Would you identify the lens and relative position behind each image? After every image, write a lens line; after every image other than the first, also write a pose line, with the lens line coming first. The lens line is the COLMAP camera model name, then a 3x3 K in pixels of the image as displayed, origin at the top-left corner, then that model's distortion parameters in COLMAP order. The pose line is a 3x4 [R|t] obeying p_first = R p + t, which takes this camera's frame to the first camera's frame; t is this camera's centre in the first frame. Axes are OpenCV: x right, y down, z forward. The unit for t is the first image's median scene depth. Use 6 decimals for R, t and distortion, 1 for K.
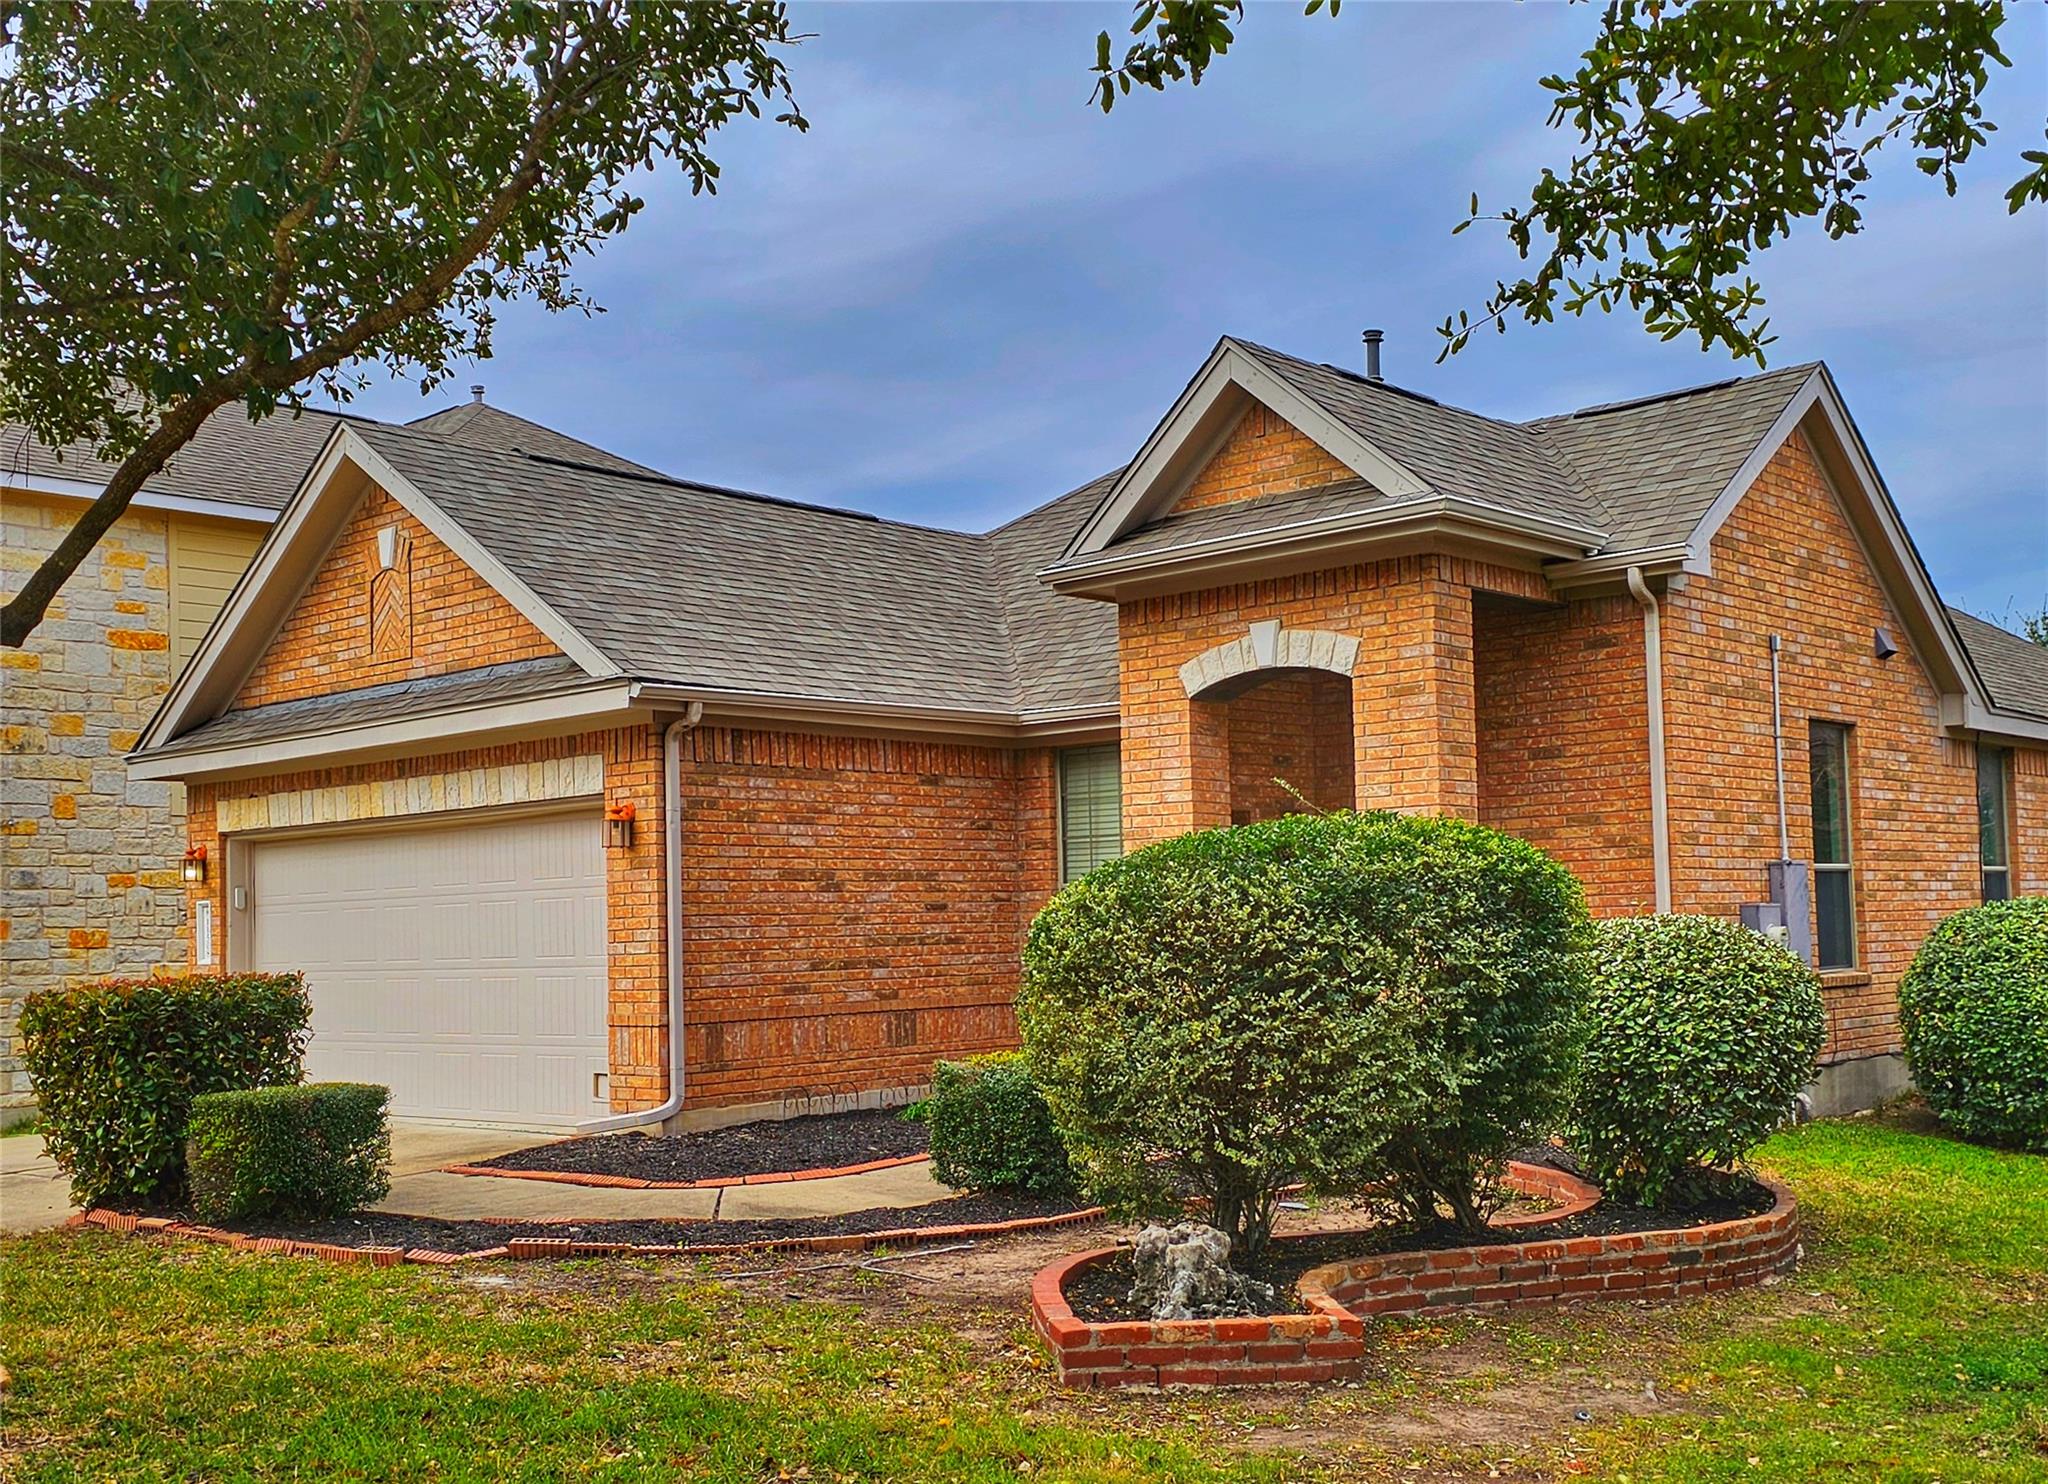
lens RADIAL K [[2133.6, 0, 1024.0], [0, 2133.6, 742.0], [0, 0, 1]] dist [0.067320, 0.003566]
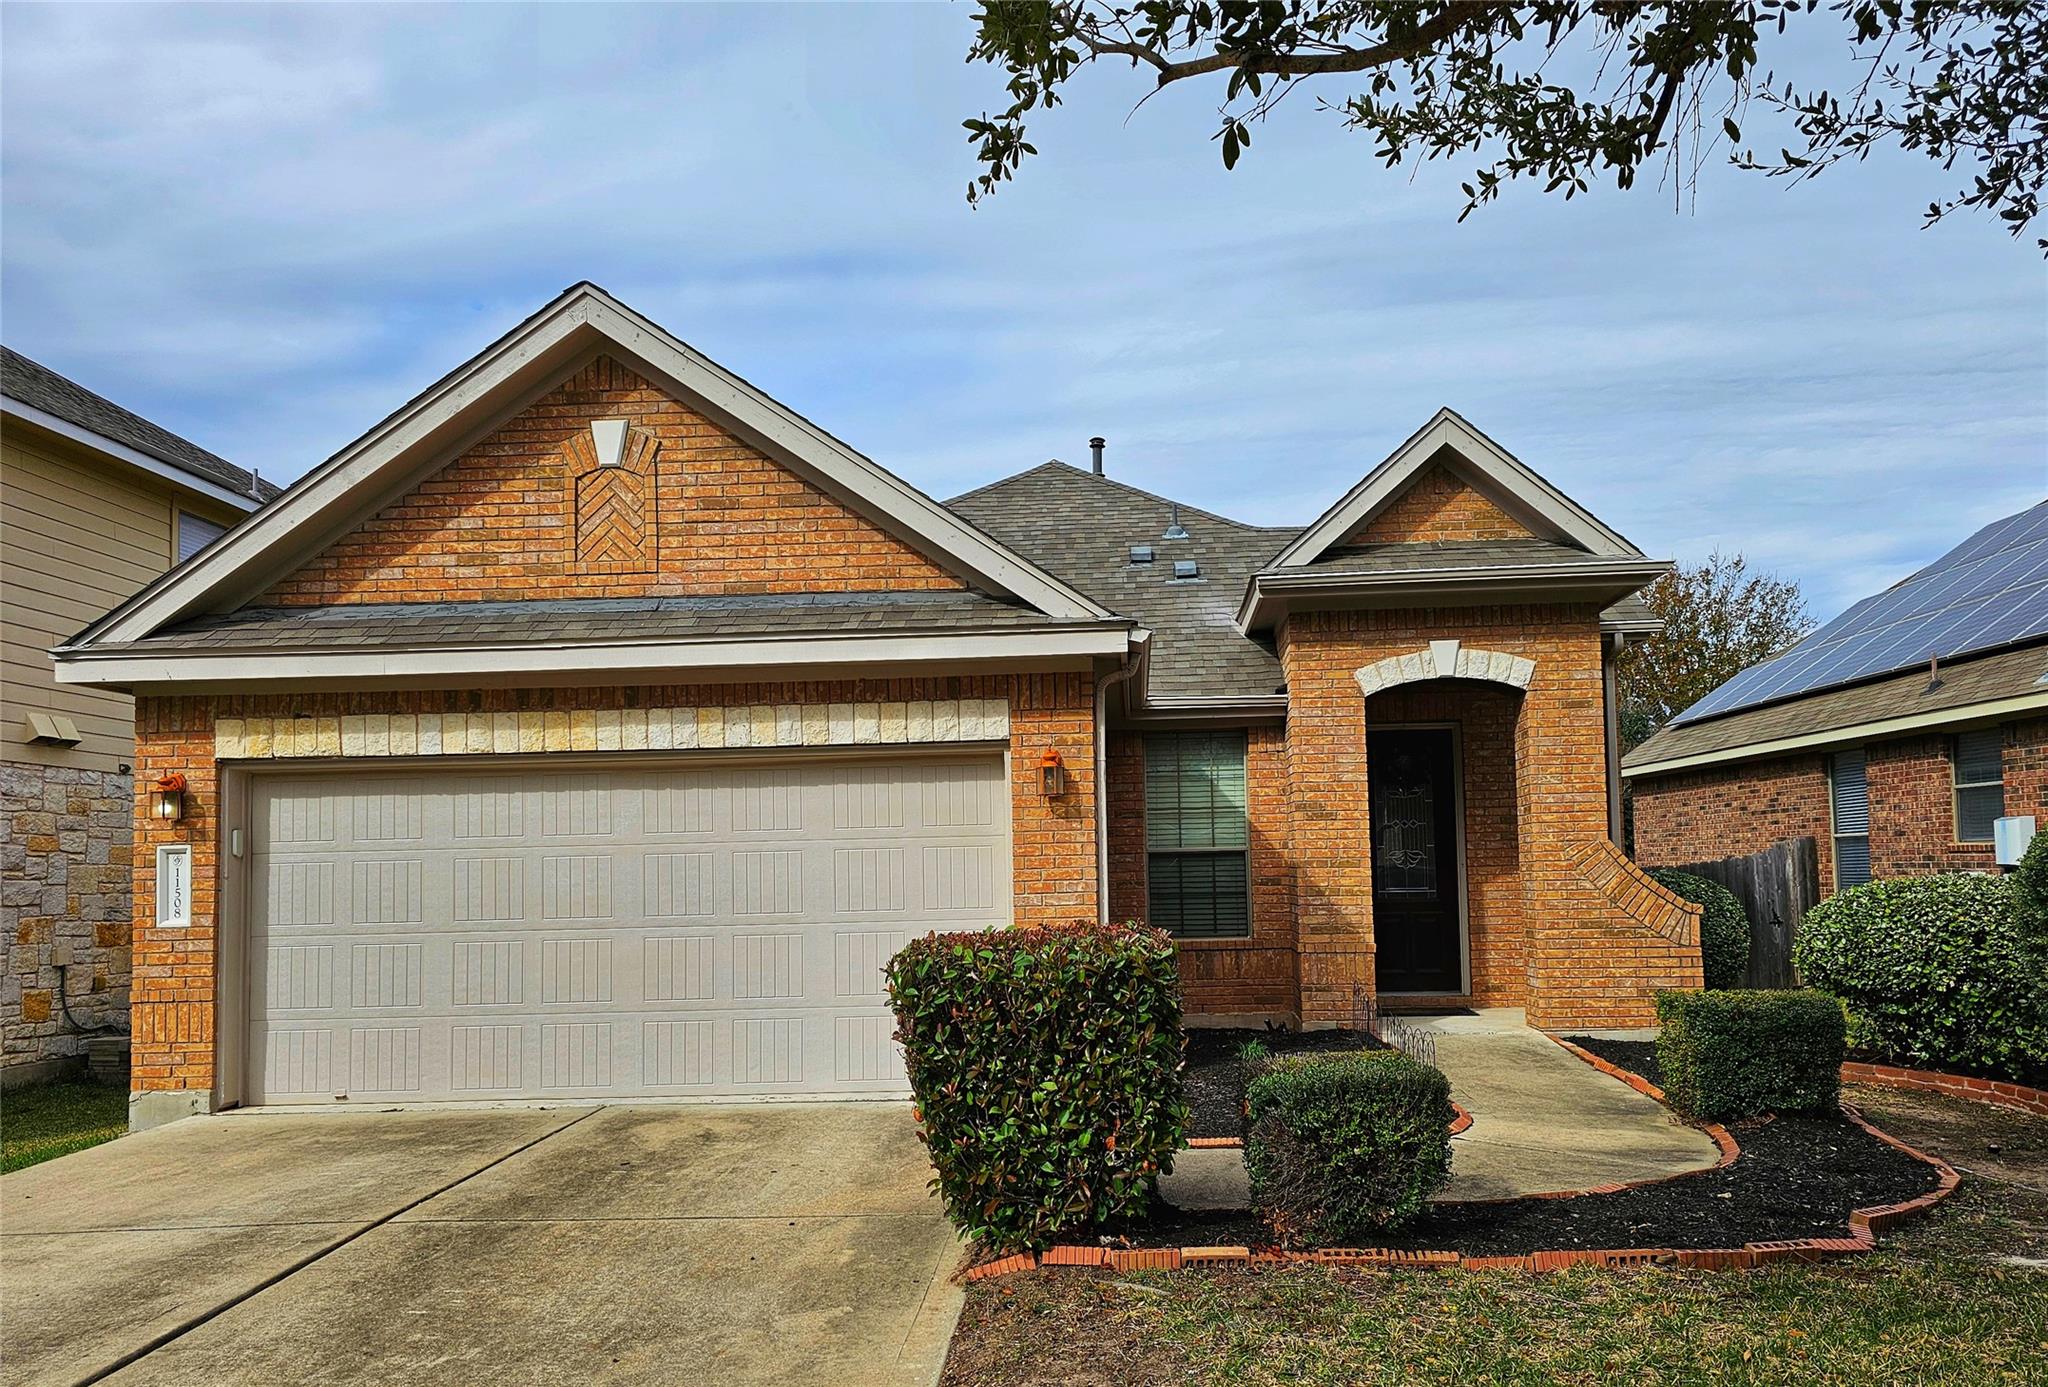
lens RADIAL K [[1411.6, 0, 1024.3], [0, 1411.6, 760.6], [0, 0, 1]] dist [0.039902, -0.001263]
pose [[0.773158, 0.063475, 0.631030, -0.567867], [-0.054876, 0.997943, -0.033146, 0.052186], [-0.631835, -0.009001, 0.775050, 0.487093]]
